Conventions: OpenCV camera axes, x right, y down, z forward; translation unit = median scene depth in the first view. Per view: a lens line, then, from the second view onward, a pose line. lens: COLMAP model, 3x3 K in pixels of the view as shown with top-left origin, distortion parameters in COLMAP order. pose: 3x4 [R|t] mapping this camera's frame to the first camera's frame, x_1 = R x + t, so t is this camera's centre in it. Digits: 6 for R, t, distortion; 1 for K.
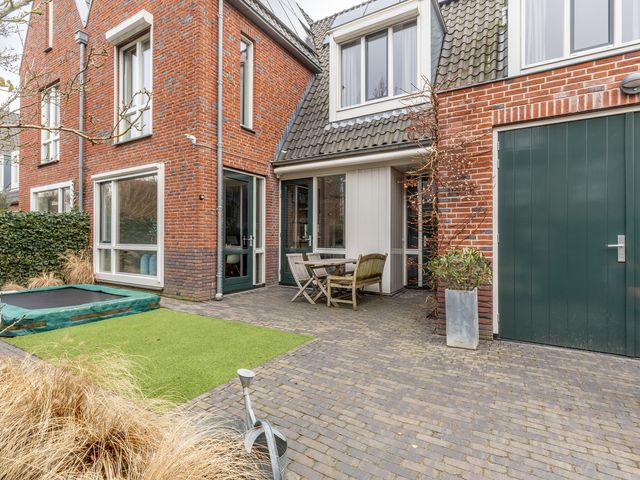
lens RADIAL K [[325.4, 0, 324.4], [0, 325.4, 235.7], [0, 0, 1]] dist [0.000899, -0.000608]
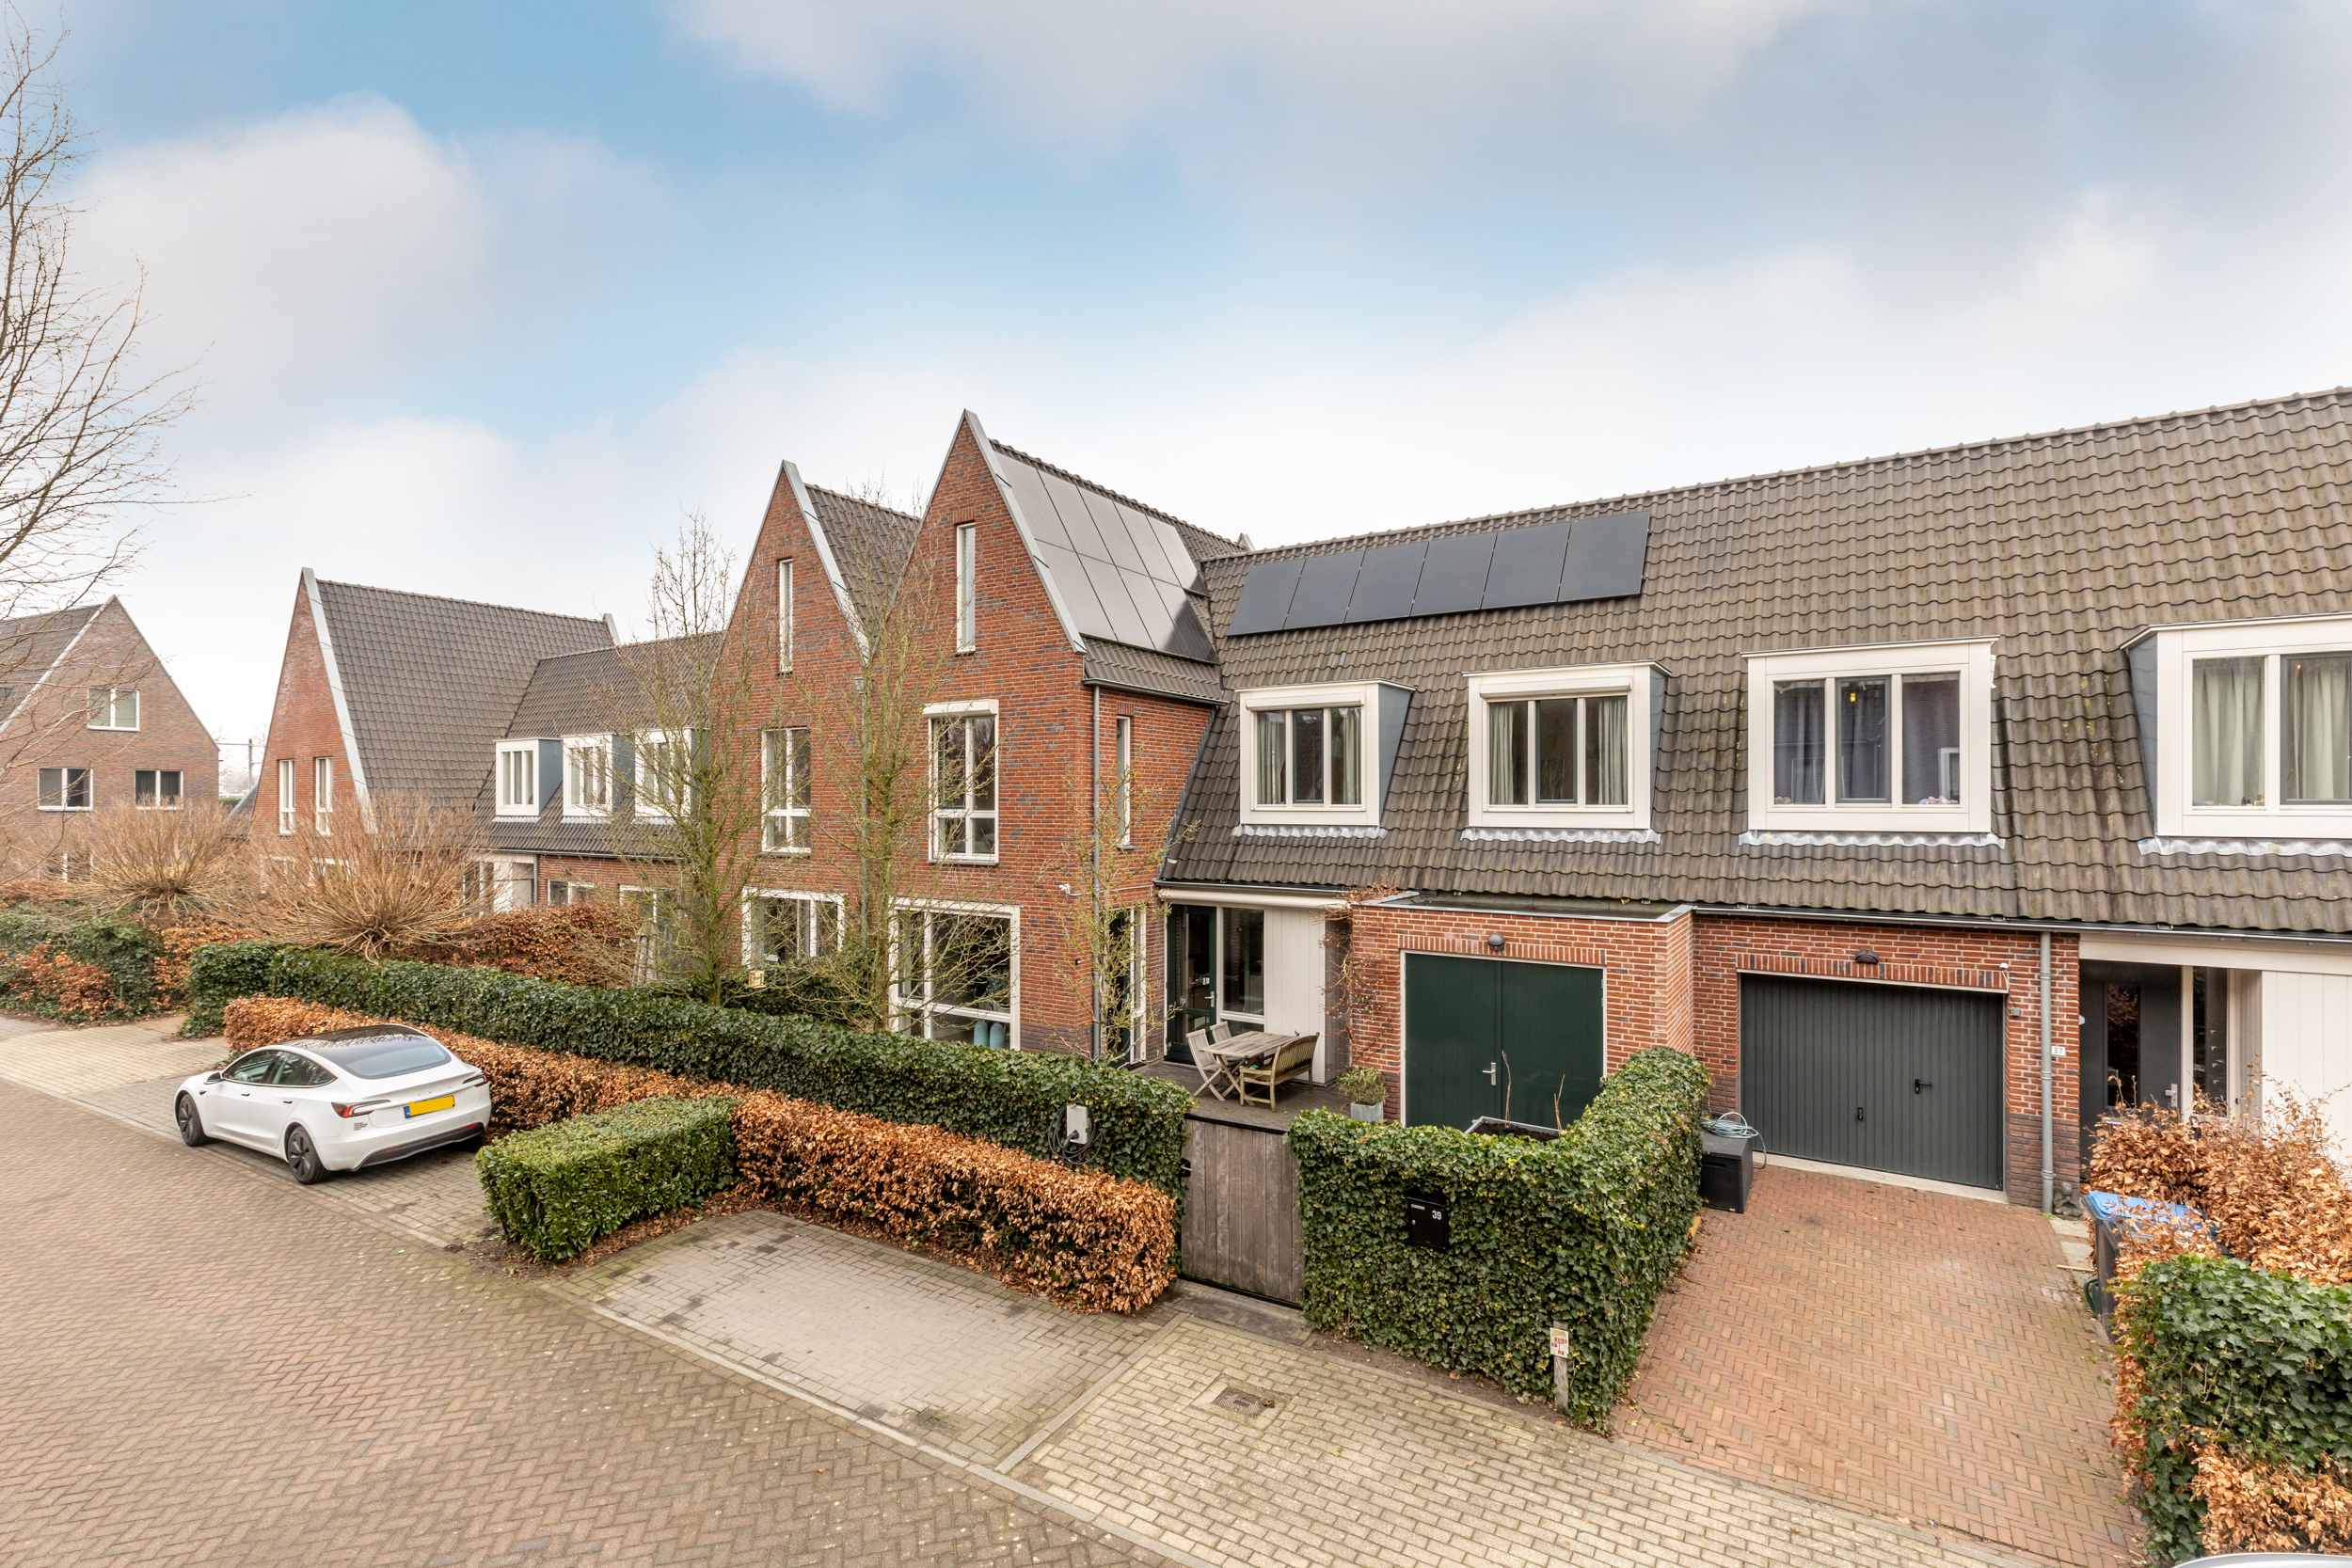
lens RADIAL K [[1027.9, 0, 1171.5], [0, 1027.9, 799.3], [0, 0, 1]] dist [0.003007, -0.001408]
pose [[0.999357, -0.001948, -0.035815, -0.056348], [0.001806, 0.999990, -0.003987, -0.433725], [0.035823, 0.003919, 0.999350, -1.274176]]
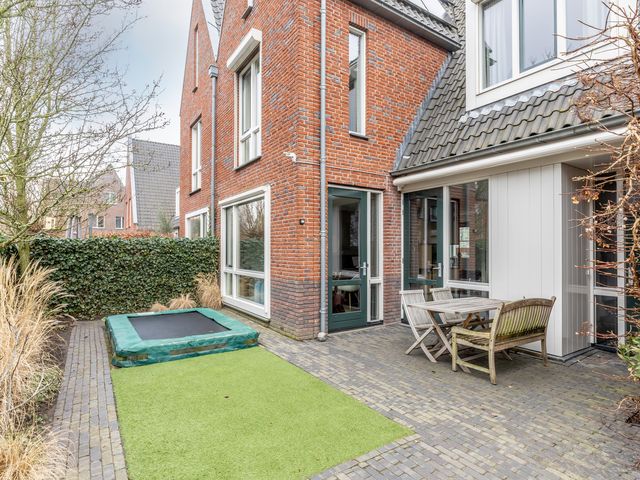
lens RADIAL K [[353.3, 0, 318.9], [0, 353.3, 245.6], [0, 0, 1]] dist [-0.012356, 0.001899]
pose [[0.900791, -0.005937, -0.434212, 0.065869], [0.003742, 0.999976, -0.005910, -0.041483], [0.434236, 0.003698, 0.900791, 0.141854]]
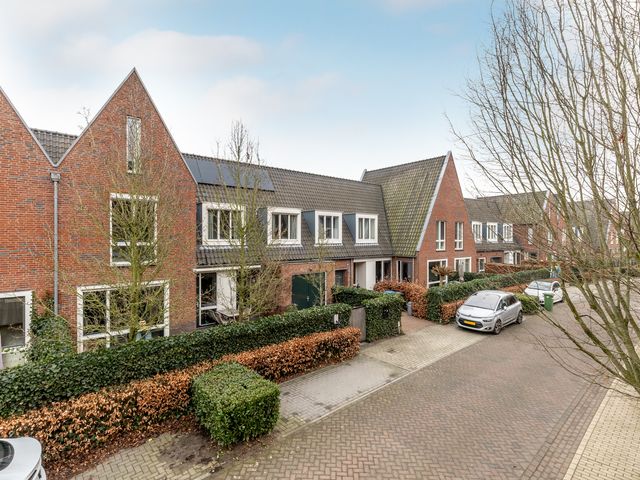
lens RADIAL K [[325.4, 0, 308.7], [0, 325.4, 237.0], [0, 0, 1]] dist [0.000899, -0.000608]
pose [[0.352628, 0.002112, 0.935761, -1.865777], [0.000985, 0.999996, -0.002628, -0.440285], [-0.935763, 0.001848, 0.352624, -0.406542]]
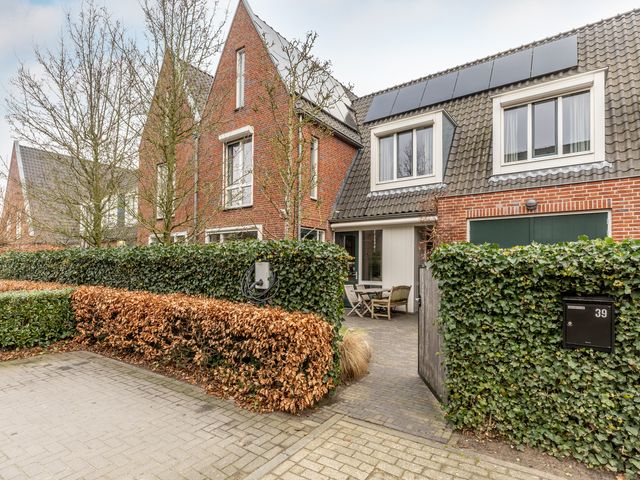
lens RADIAL K [[339.5, 0, 324.1], [0, 339.5, 261.9], [0, 0, 1]] dist [-0.002779, -0.001897]
pose [[0.996648, 0.006596, -0.081538, -0.070705], [-0.007117, 0.999956, -0.006105, -0.037485], [0.081494, 0.006665, 0.996652, -0.528425]]
